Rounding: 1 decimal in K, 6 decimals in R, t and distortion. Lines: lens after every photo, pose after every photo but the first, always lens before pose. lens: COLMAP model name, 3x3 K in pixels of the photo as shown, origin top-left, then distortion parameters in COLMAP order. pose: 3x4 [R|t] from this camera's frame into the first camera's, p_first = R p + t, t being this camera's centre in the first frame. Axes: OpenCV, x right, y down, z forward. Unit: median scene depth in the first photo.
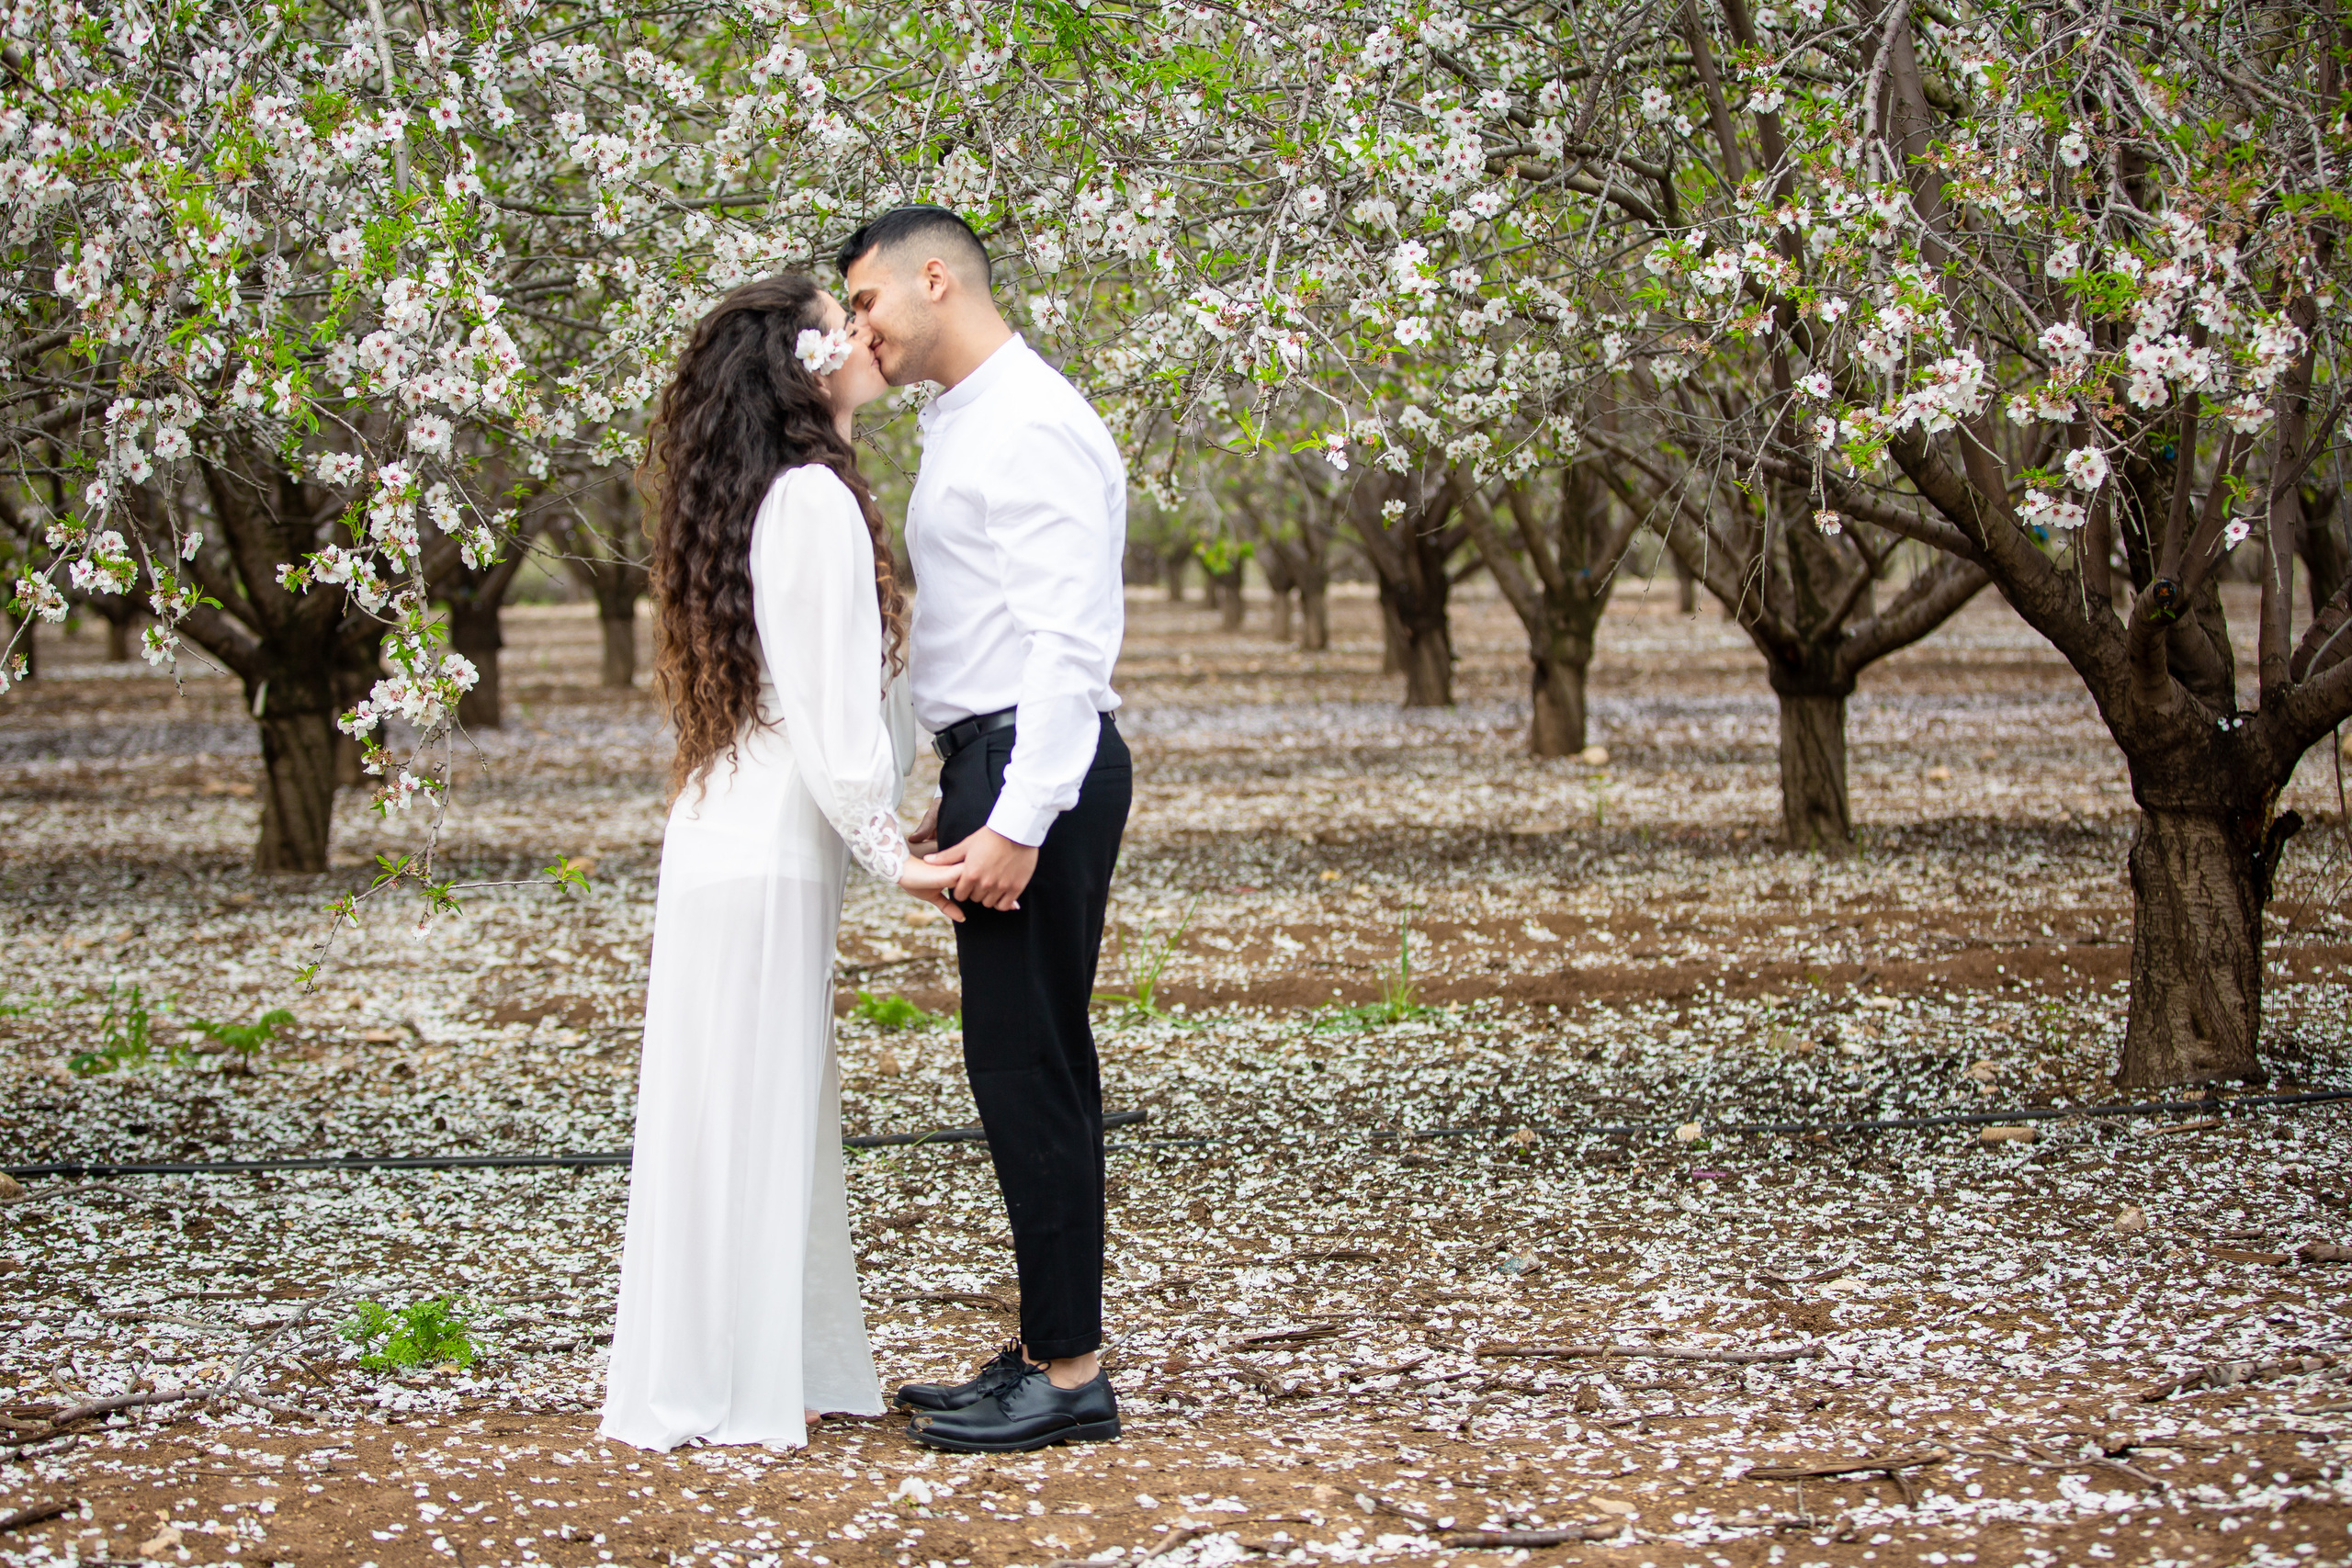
lens RADIAL K [[4862.0, 0, 1136.0], [0, 4862.0, 786.4], [0, 0, 1]] dist [-0.270121, -0.062535]
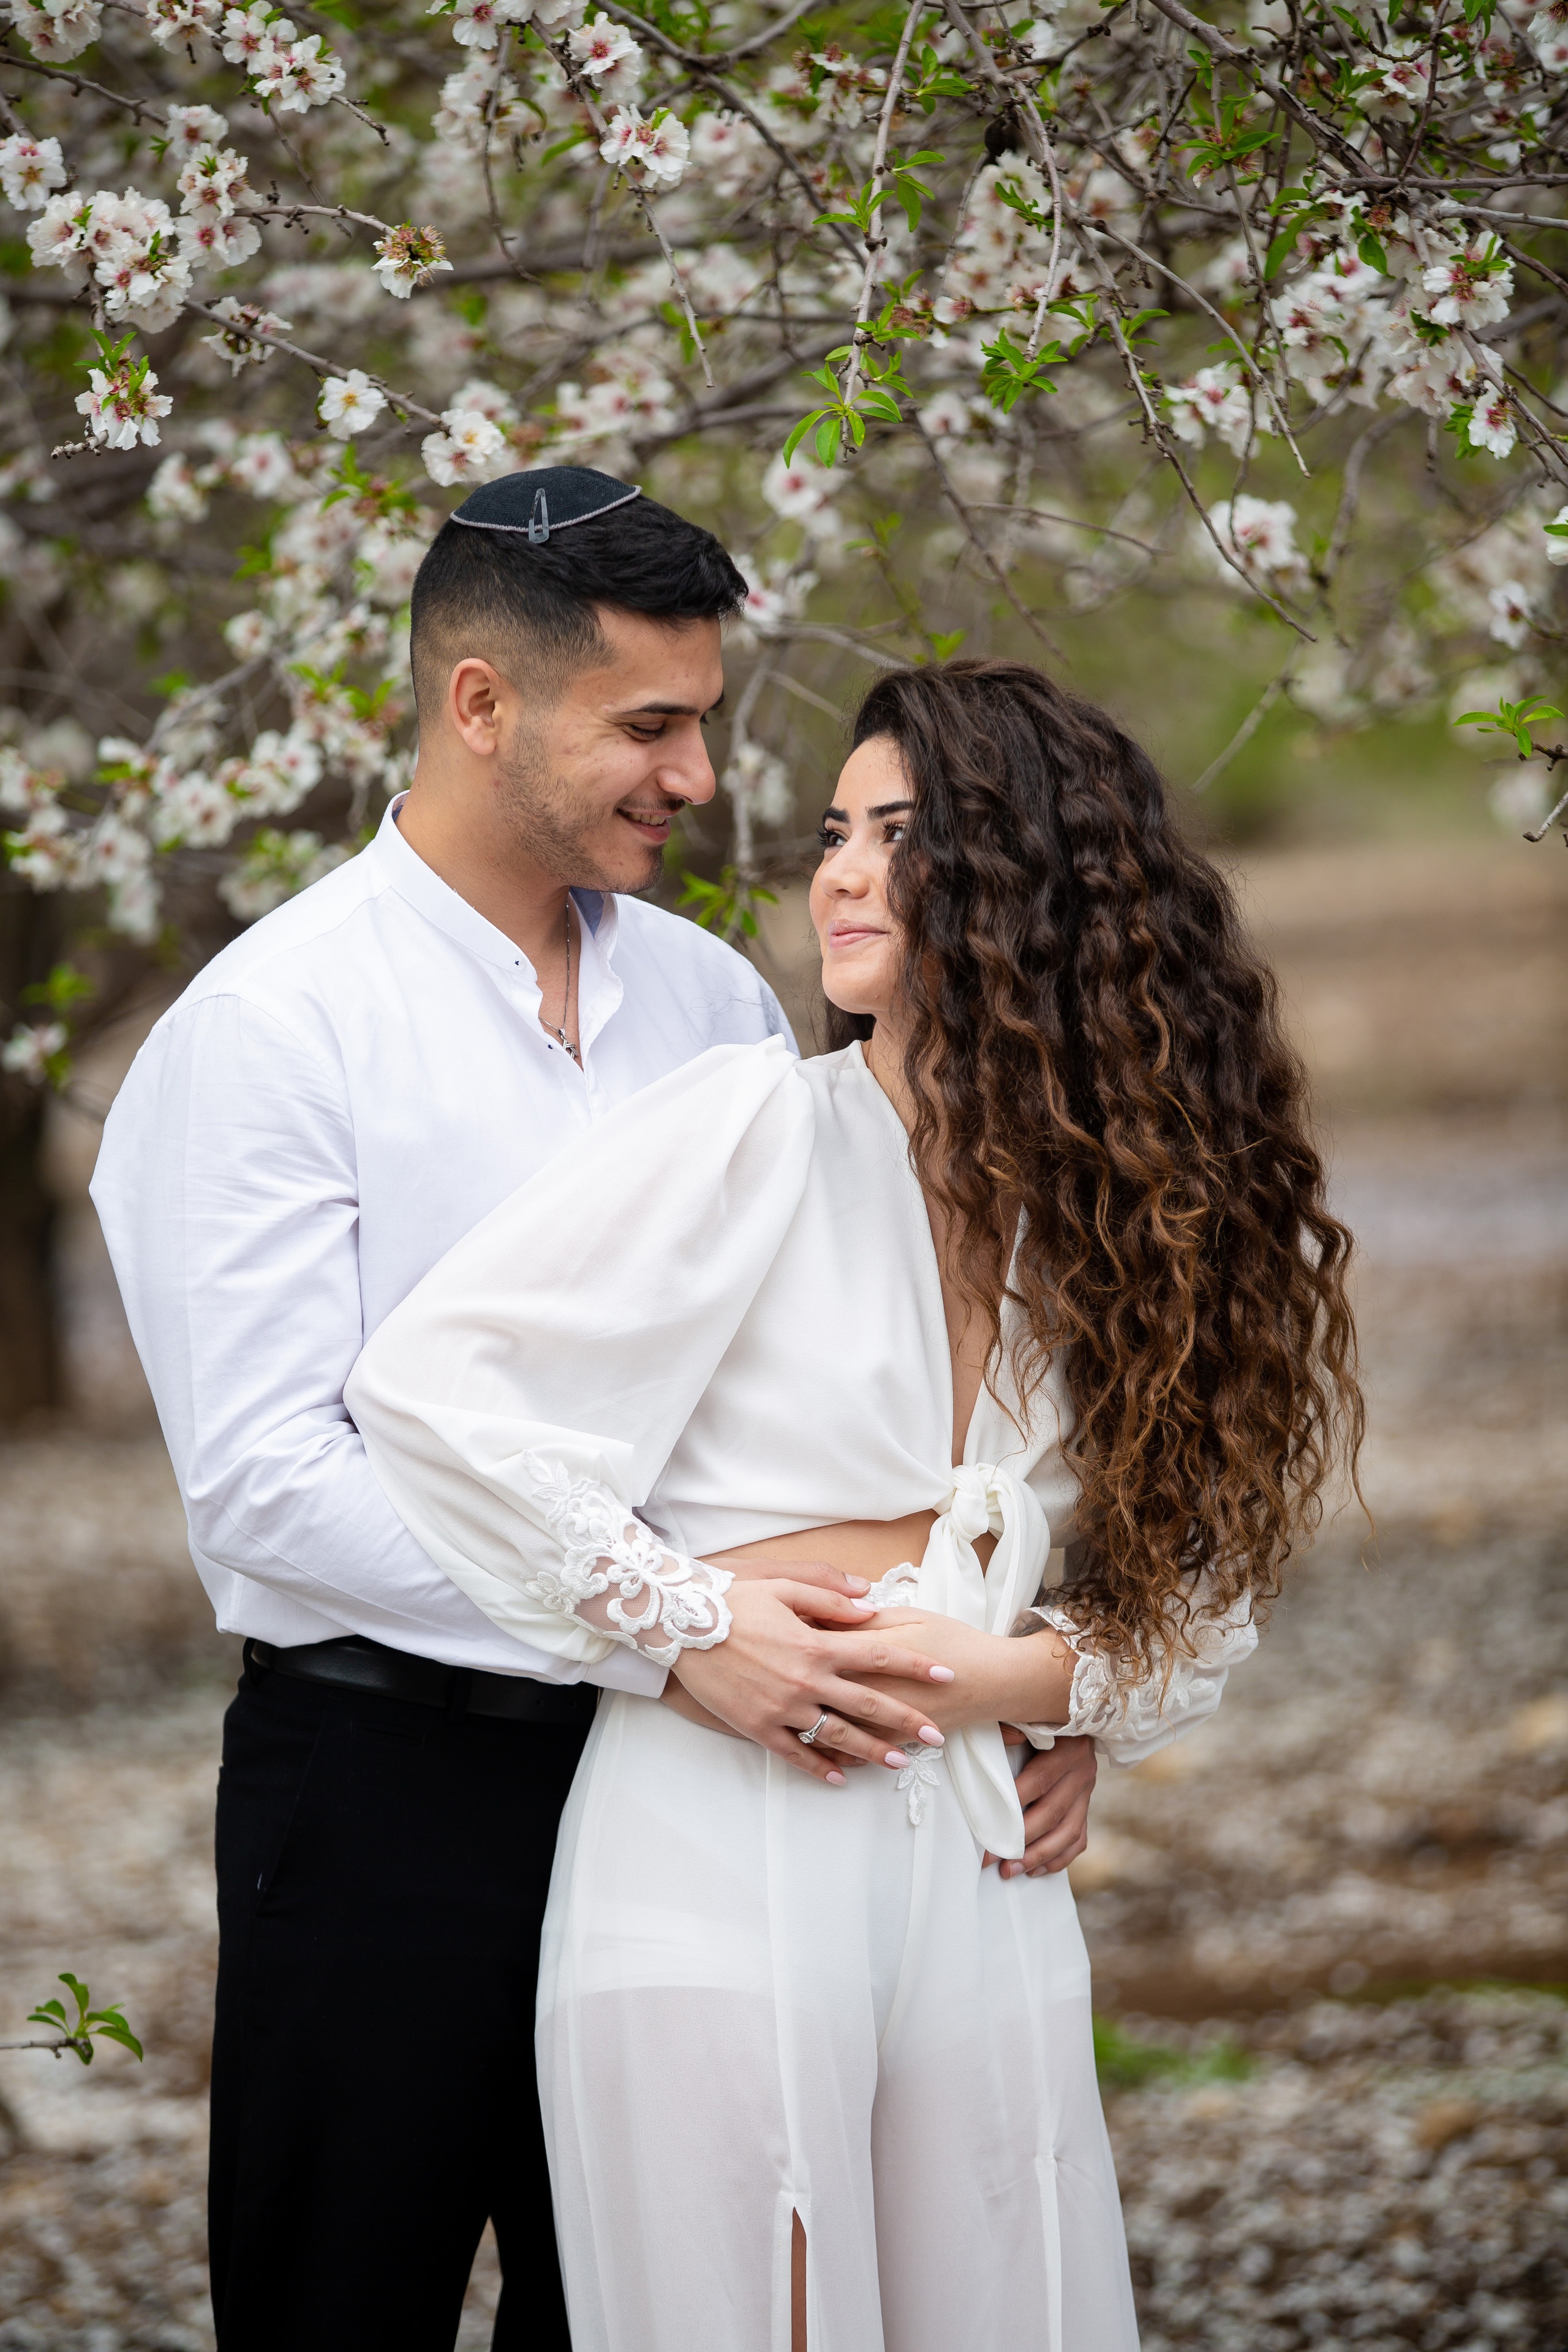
lens RADIAL K [[9948.0, 0, 733.8], [0, 9948.0, 1142.2], [0, 0, 1]] dist [0.653141, 4.634161]
pose [[0.993983, -0.046540, -0.099157, 0.023528], [0.045301, 0.998865, -0.014718, -0.039543], [0.099729, 0.010137, 0.994963, 0.157453]]
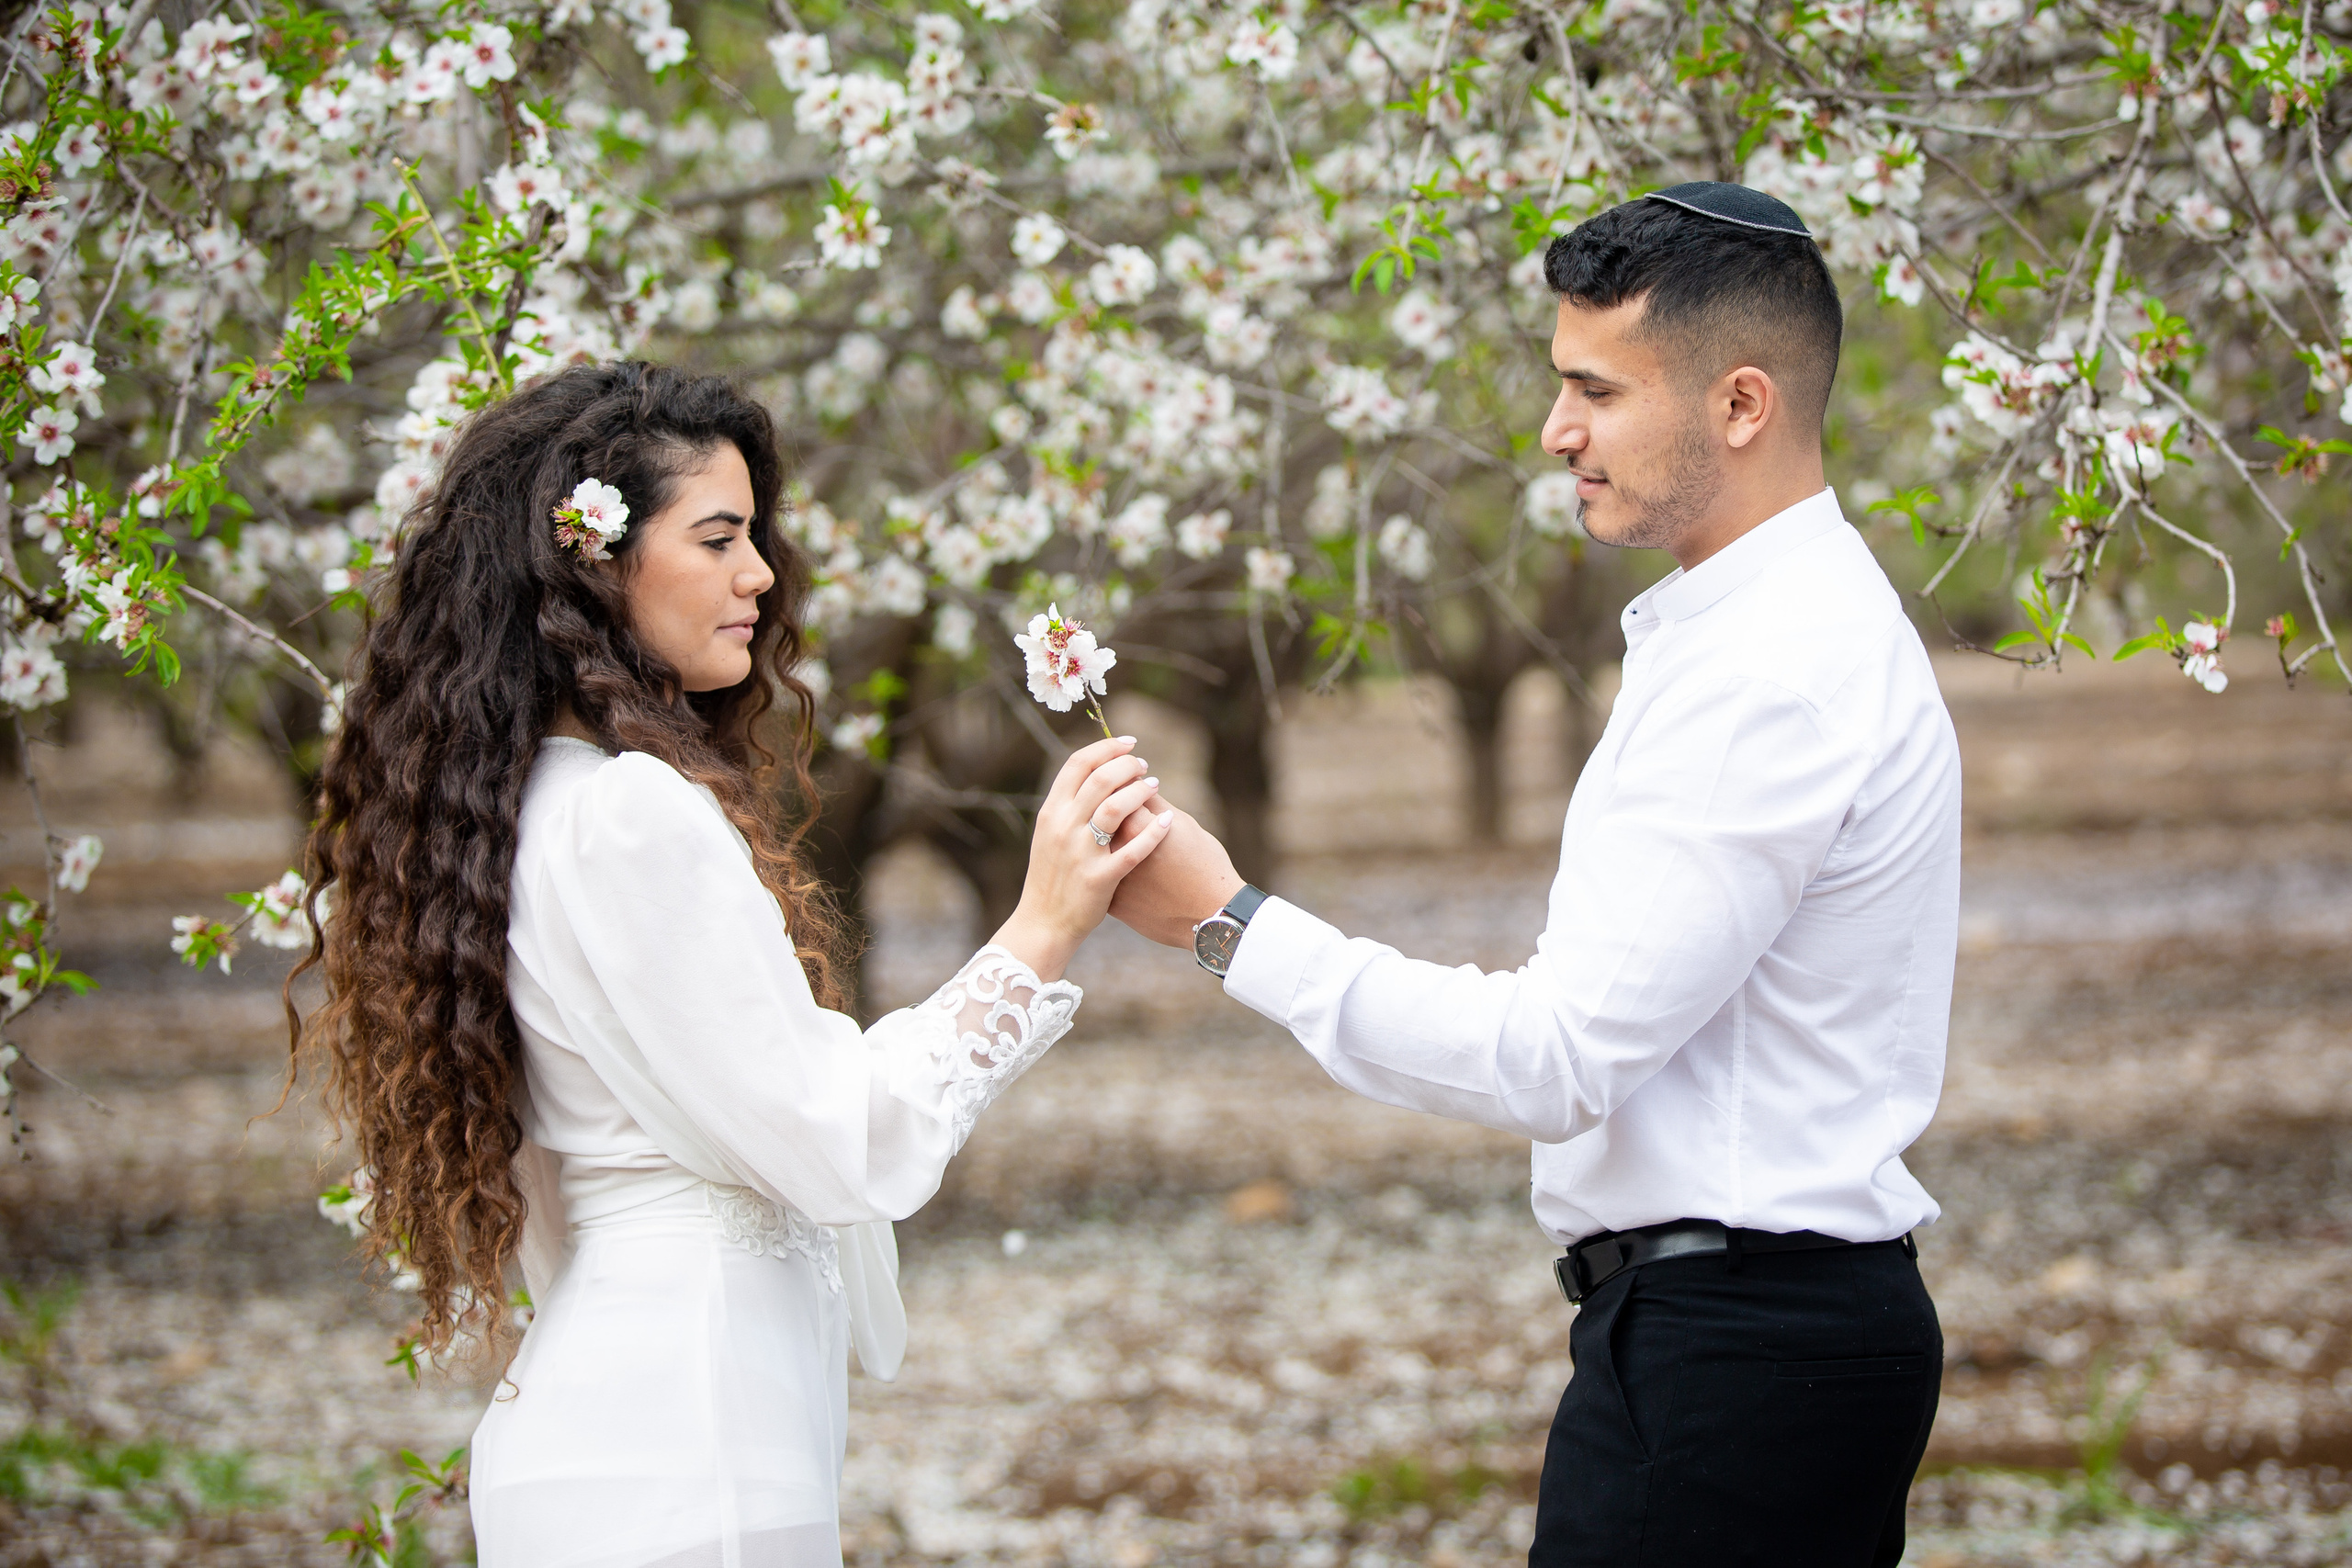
lens RADIAL K [[7136.8, 0, 1380.4], [0, 7136.8, 784.1], [0, 0, 1]] dist [-0.099116, -0.589494]
pose [[0.991206, -0.018083, -0.131087, 0.050683], [0.015135, 0.999610, -0.023450, -0.036655], [0.131460, 0.021260, 0.991093, 0.221483]]
